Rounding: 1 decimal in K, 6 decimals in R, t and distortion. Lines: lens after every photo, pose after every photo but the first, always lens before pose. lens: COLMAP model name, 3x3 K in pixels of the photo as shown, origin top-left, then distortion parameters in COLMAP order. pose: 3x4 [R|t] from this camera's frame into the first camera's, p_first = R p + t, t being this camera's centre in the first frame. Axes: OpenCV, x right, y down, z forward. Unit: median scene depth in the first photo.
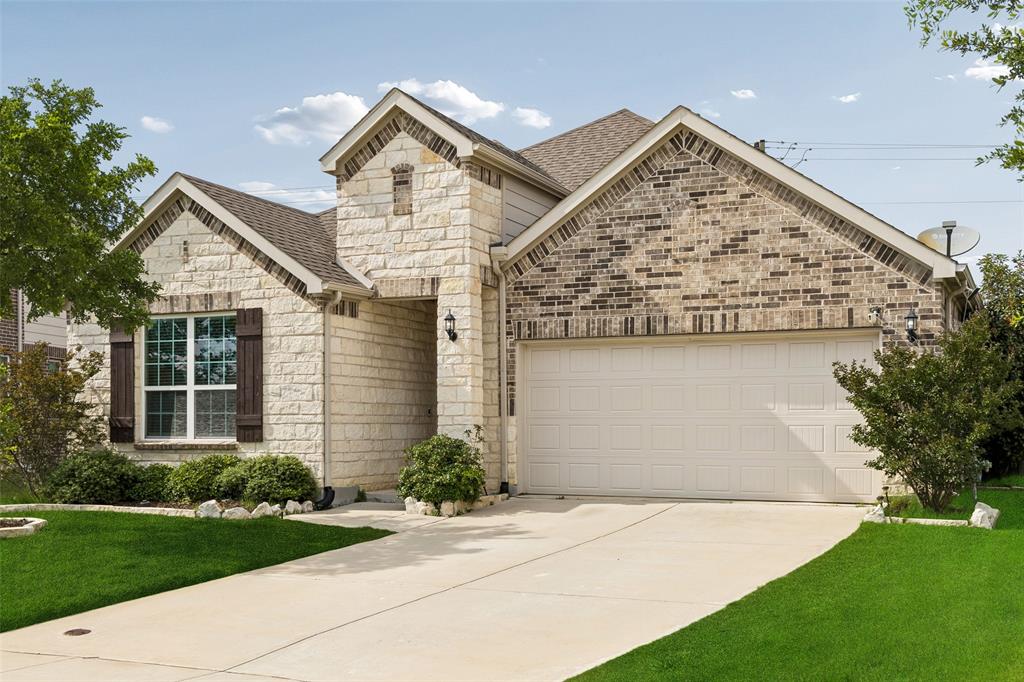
lens RADIAL K [[1196.9, 0, 514.3], [0, 1196.9, 350.7], [0, 0, 1]] dist [-0.001502, 0.000000]
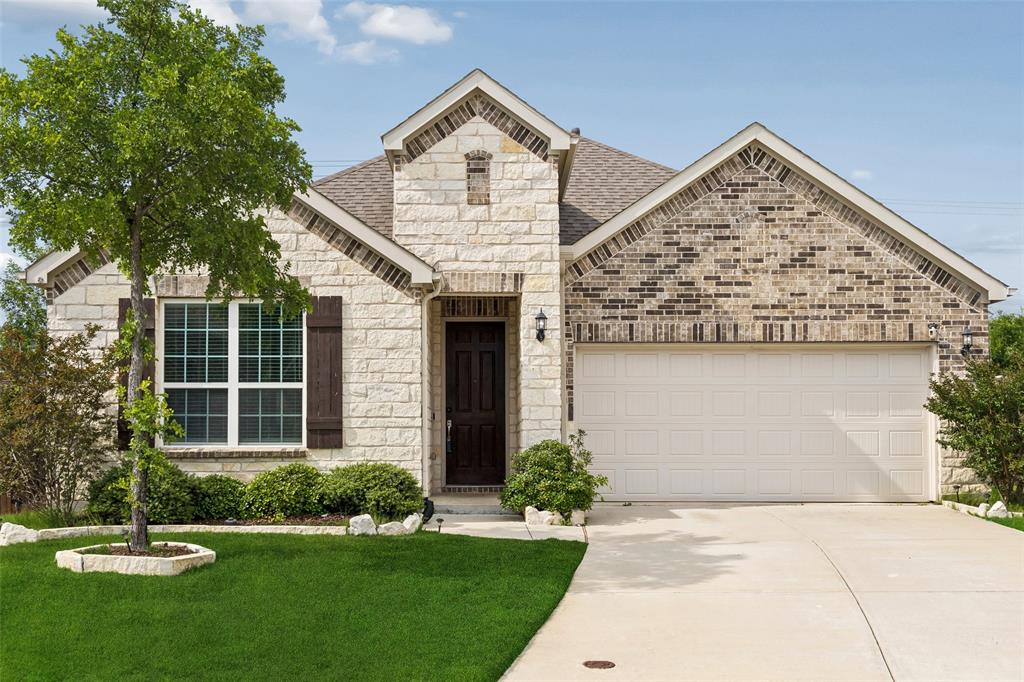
lens RADIAL K [[1196.9, 0, 512.9], [0, 1196.9, 332.4], [0, 0, 1]] dist [-0.001502, 0.000000]
pose [[0.906904, 0.037114, 0.419700, -0.470104], [-0.026532, 0.999166, -0.031025, 0.014966], [-0.420501, 0.017001, 0.907133, 0.146045]]
